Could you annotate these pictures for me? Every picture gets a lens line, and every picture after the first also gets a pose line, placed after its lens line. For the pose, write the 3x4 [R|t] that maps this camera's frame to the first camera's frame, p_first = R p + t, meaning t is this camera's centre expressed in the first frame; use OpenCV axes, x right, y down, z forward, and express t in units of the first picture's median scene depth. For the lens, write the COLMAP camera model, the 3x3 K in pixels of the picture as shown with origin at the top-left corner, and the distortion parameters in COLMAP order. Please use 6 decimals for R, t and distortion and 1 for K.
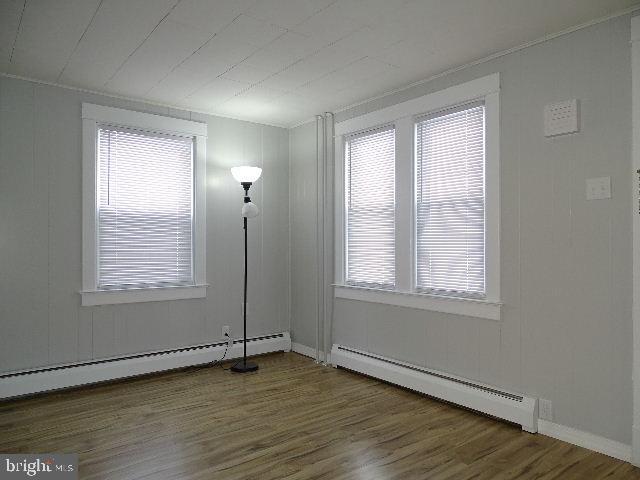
lens RADIAL K [[462.1, 0, 320.0], [0, 462.1, 240.0], [0, 0, 1]] dist [0.003447, 0.001825]
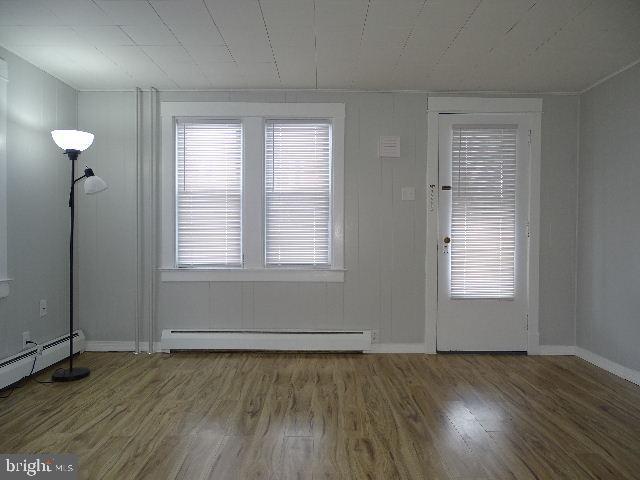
lens RADIAL K [[462.1, 0, 320.0], [0, 462.1, 240.0], [0, 0, 1]] dist [0.003447, 0.001825]
pose [[0.600901, 0.001121, 0.799323, -0.648776], [-0.007665, 0.999961, 0.004360, 0.035347], [-0.799287, -0.008746, 0.600886, 0.184615]]
